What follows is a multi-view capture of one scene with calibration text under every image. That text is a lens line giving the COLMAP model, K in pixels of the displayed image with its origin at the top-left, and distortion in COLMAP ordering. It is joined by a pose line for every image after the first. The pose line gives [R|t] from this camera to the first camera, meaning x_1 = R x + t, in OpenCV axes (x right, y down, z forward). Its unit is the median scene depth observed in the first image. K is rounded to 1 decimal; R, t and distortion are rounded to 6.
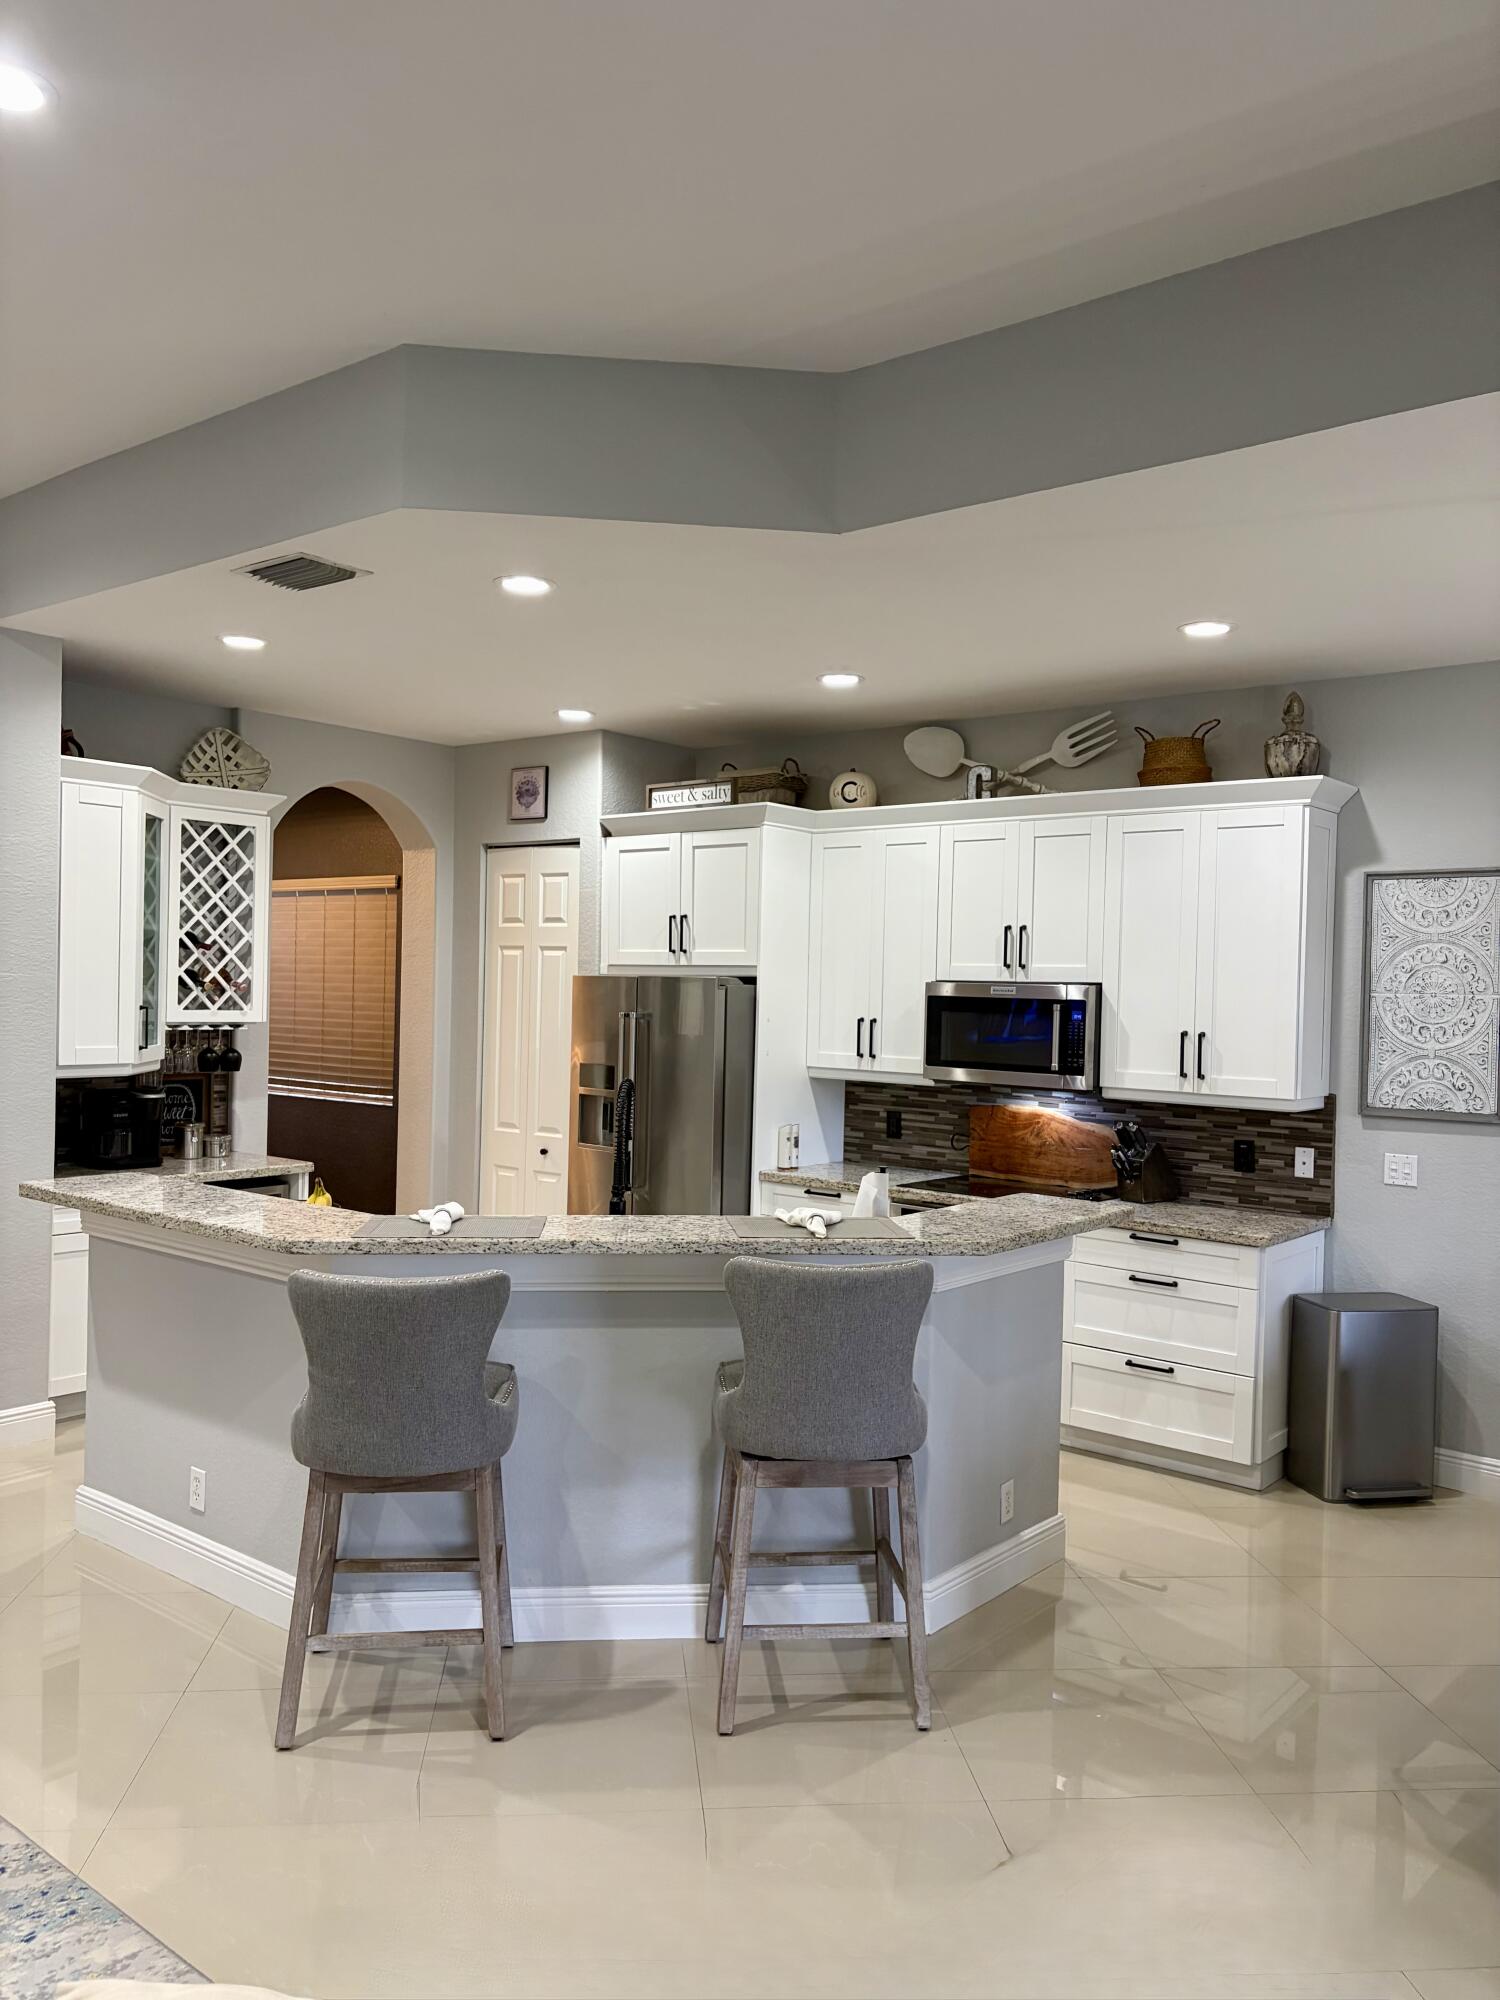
lens RADIAL K [[1510.2, 0, 751.4], [0, 1510.2, 1006.3], [0, 0, 1]] dist [0.051683, -0.063639]
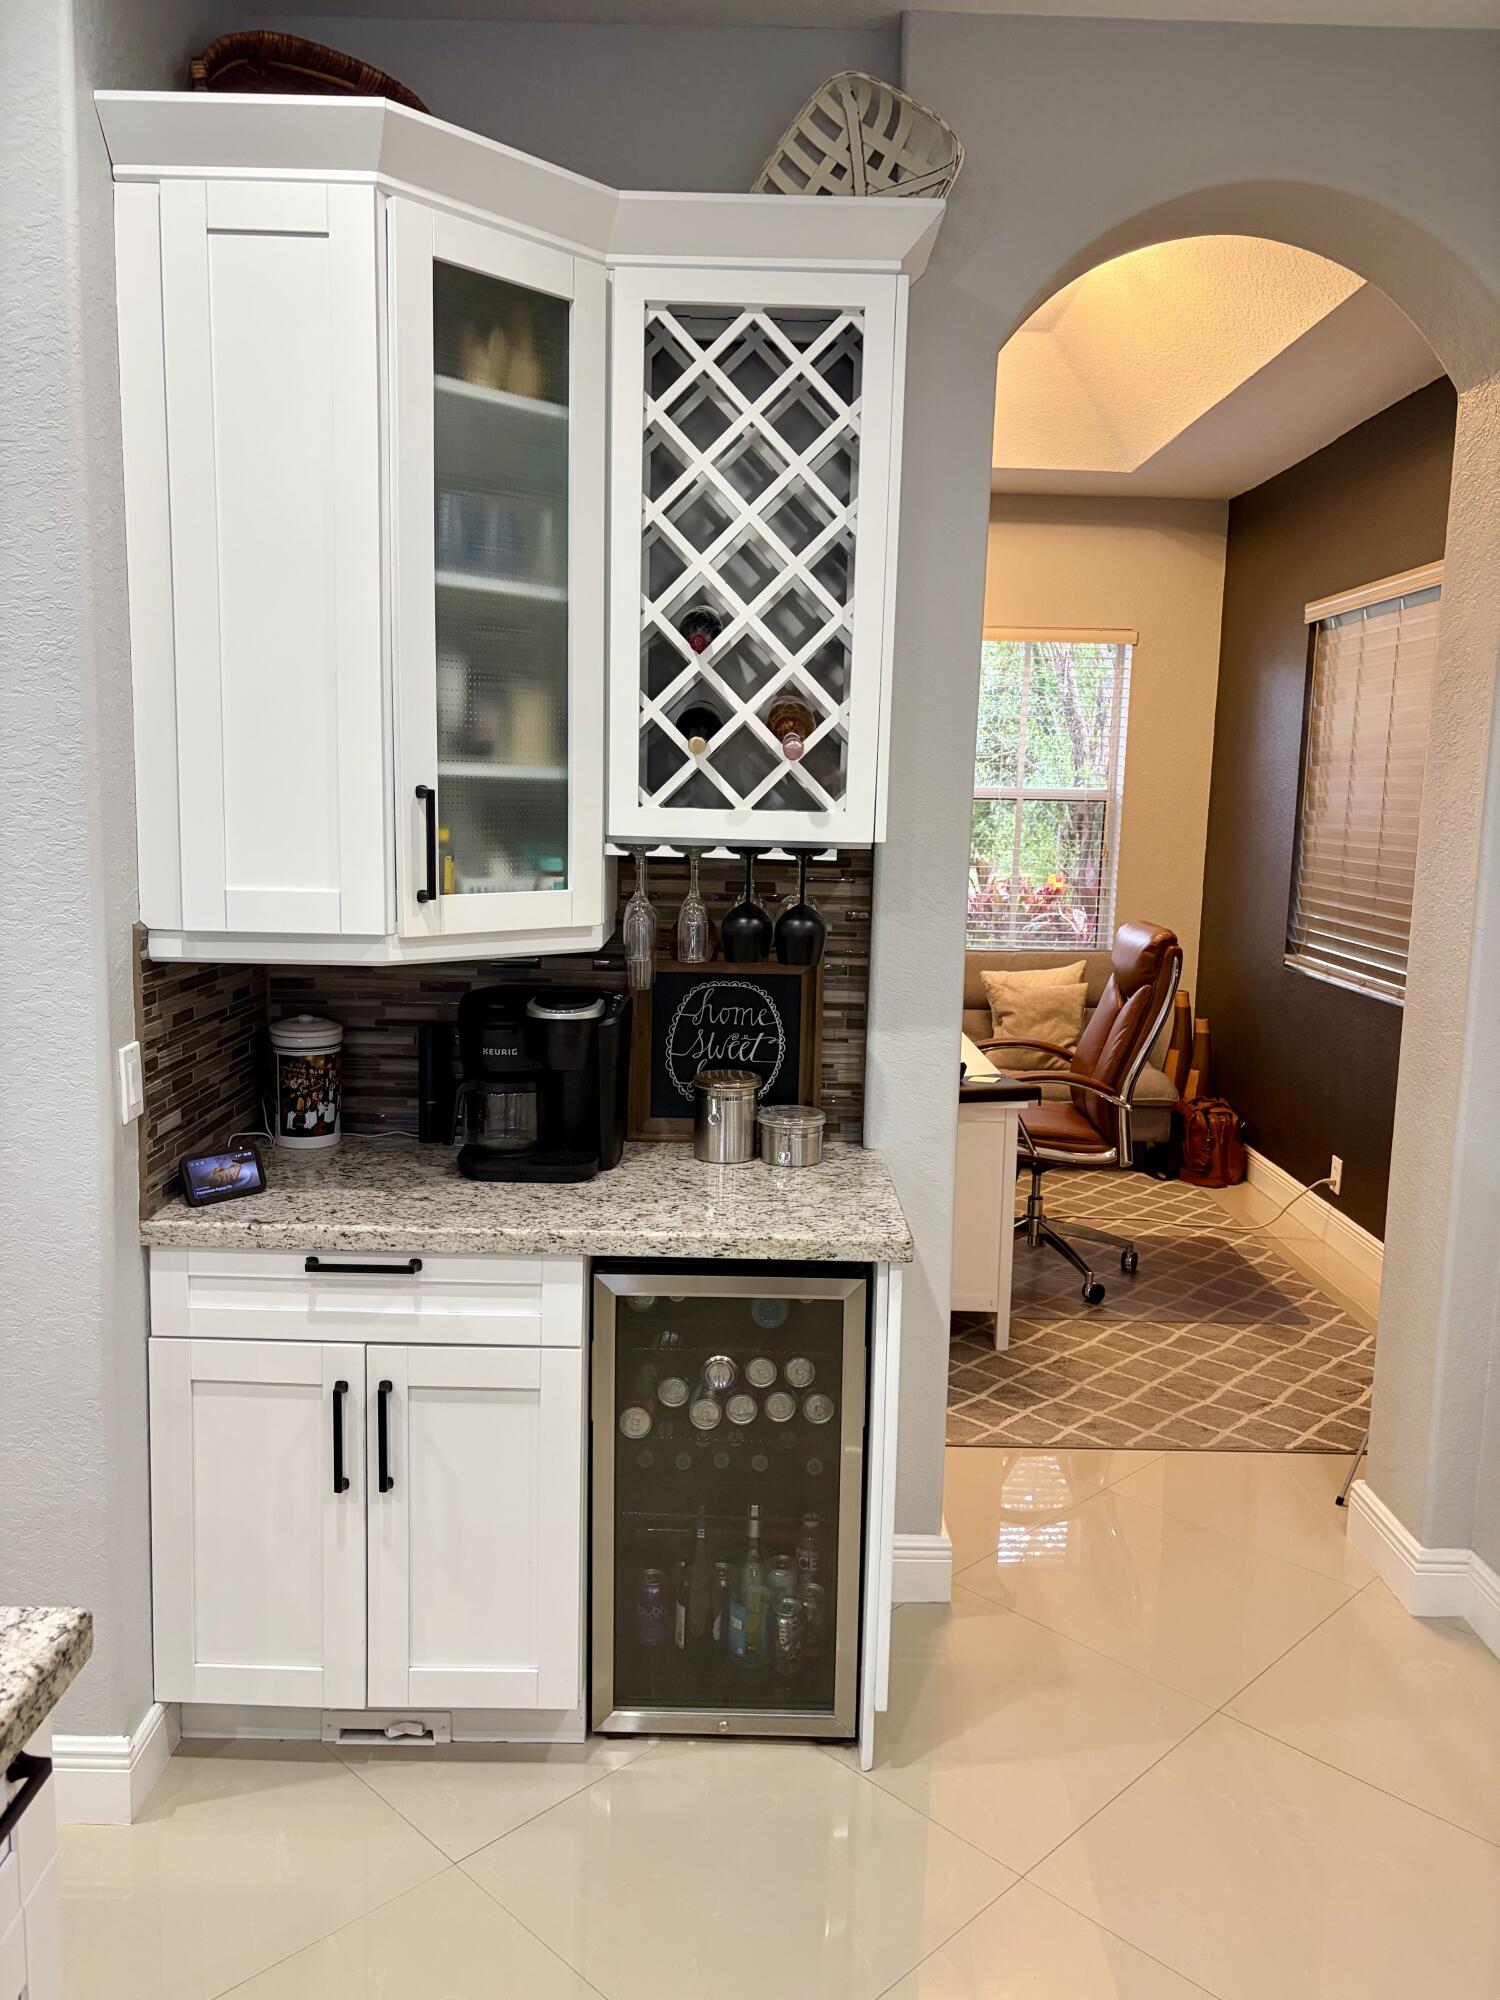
lens RADIAL K [[1510.2, 0, 778.0], [0, 1510.2, 1059.0], [0, 0, 1]] dist [0.051683, -0.063639]
pose [[0.639739, 0.124107, -0.758506, -0.037195], [-0.018082, 0.989034, 0.146575, 0.009207], [0.768379, -0.080054, 0.634968, 0.773985]]
